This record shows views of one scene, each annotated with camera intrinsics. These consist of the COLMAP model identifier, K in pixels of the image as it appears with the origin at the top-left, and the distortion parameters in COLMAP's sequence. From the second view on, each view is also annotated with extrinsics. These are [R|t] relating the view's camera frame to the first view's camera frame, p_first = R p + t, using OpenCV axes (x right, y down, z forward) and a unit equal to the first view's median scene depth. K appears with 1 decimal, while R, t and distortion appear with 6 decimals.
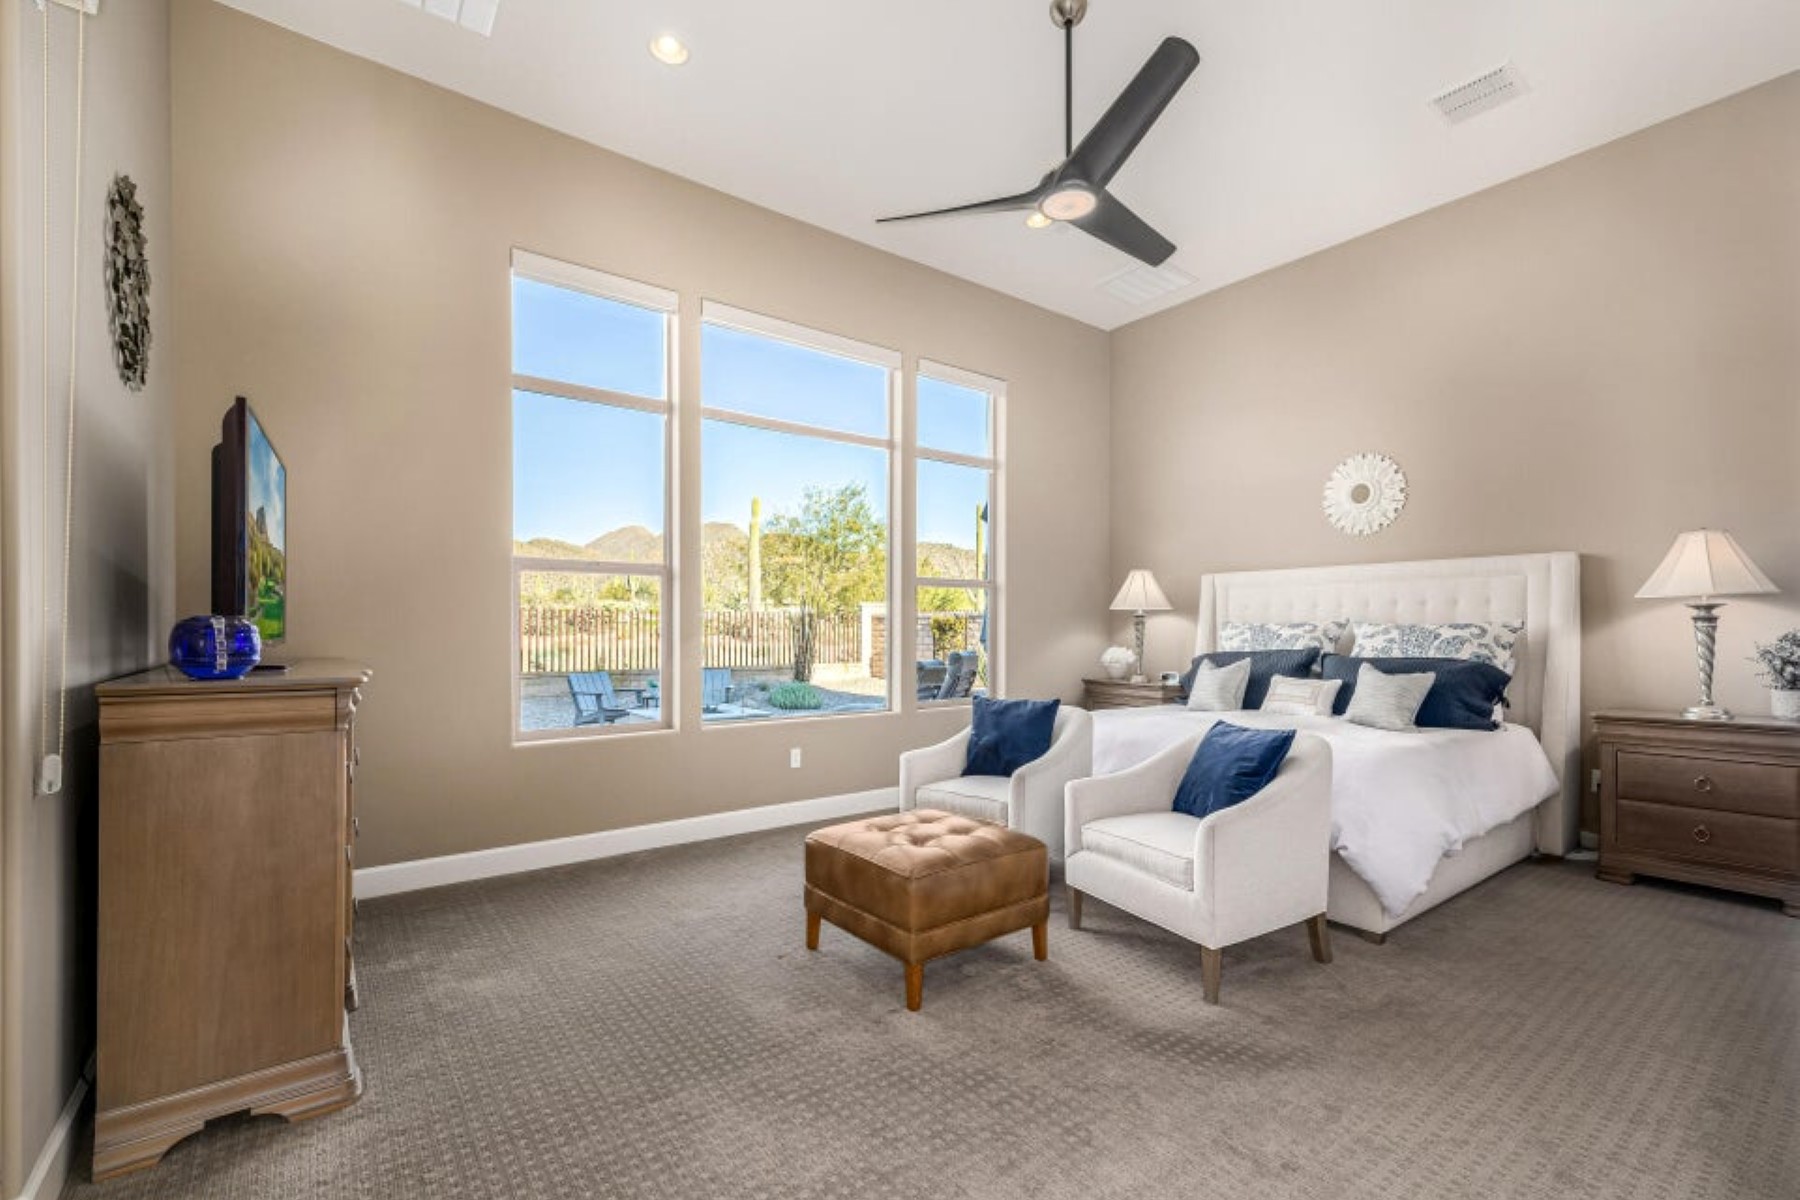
lens RADIAL K [[755.6, 0, 897.9], [0, 755.6, 627.8], [0, 0, 1]] dist [0.001955, 0.000360]
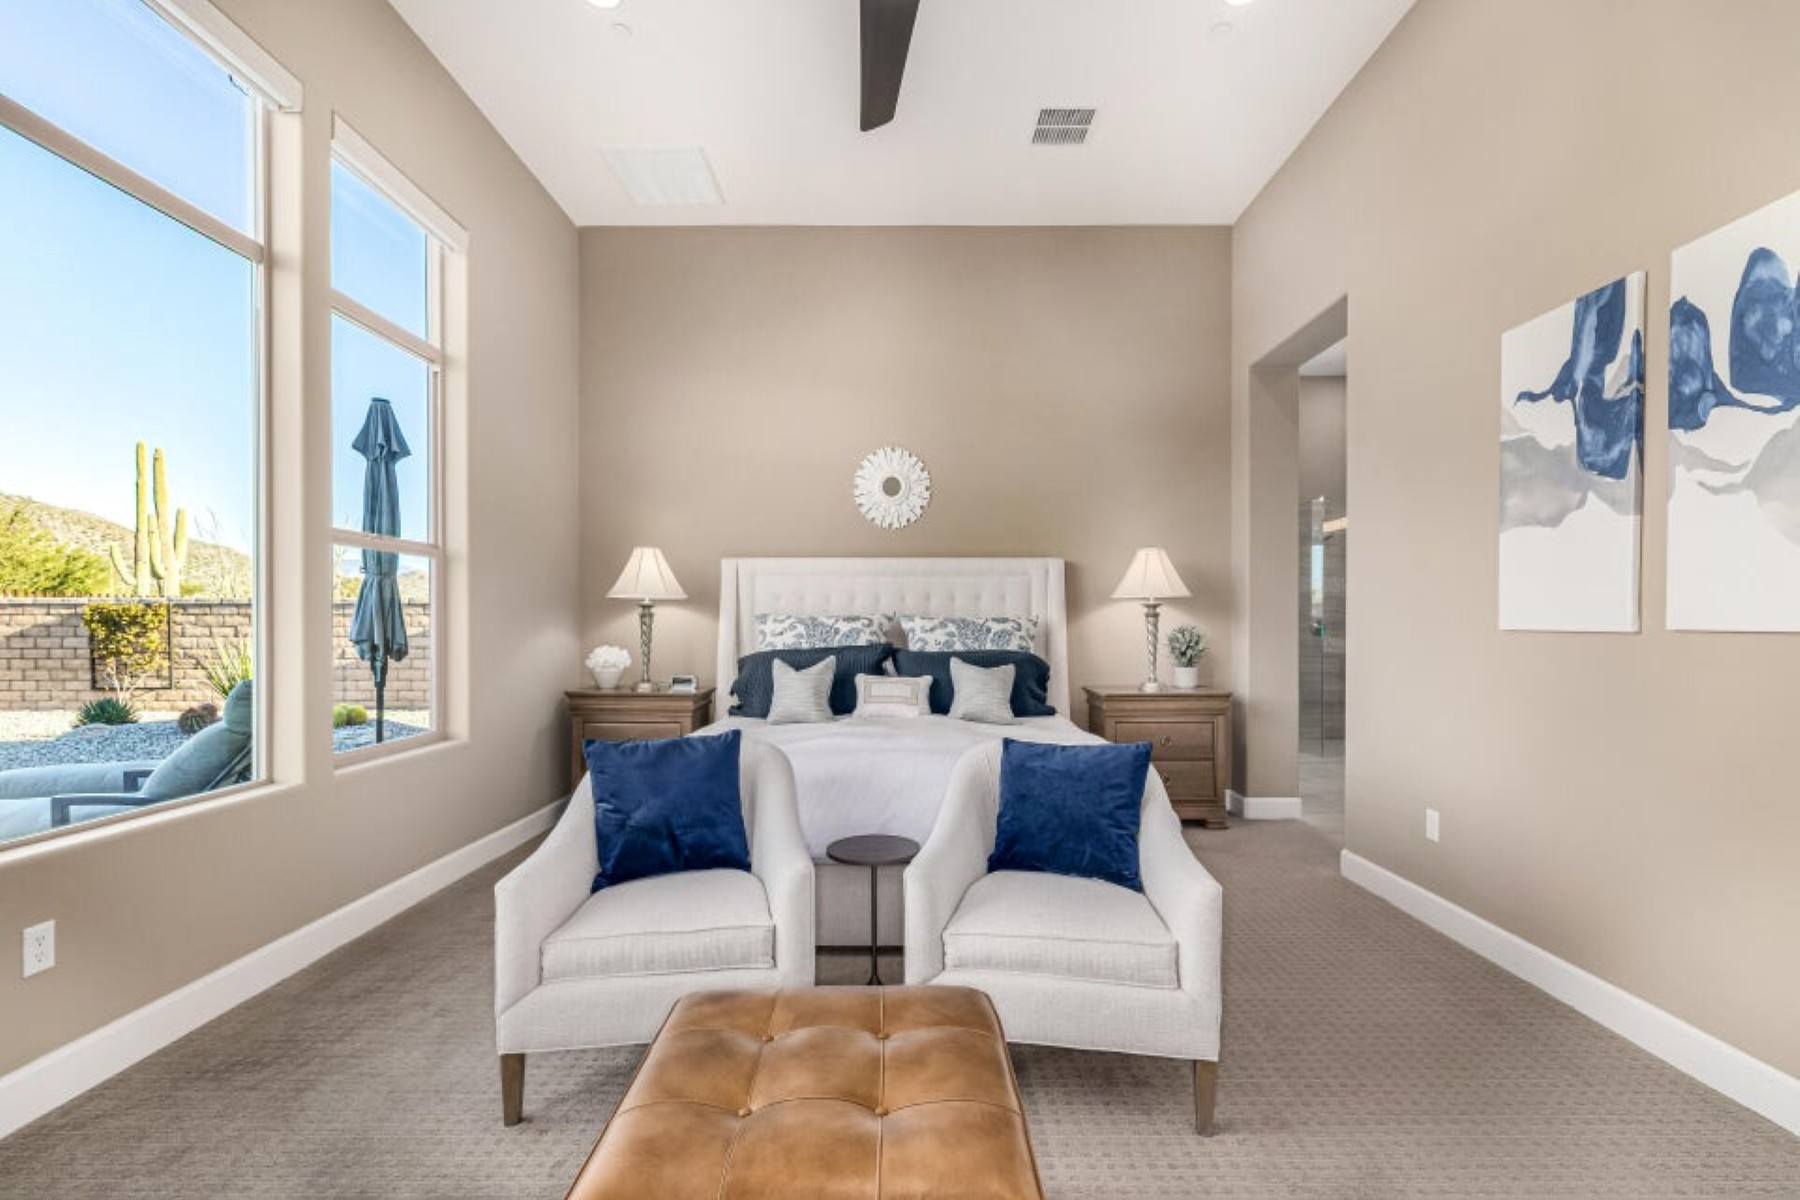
lens RADIAL K [[755.6, 0, 897.9], [0, 755.6, 627.8], [0, 0, 1]] dist [0.001955, 0.000360]
pose [[0.609458, -0.004104, 0.792808, -0.173149], [-0.001545, 0.999979, 0.006364, 0.001647], [-0.792817, -0.005104, 0.609439, 0.397515]]
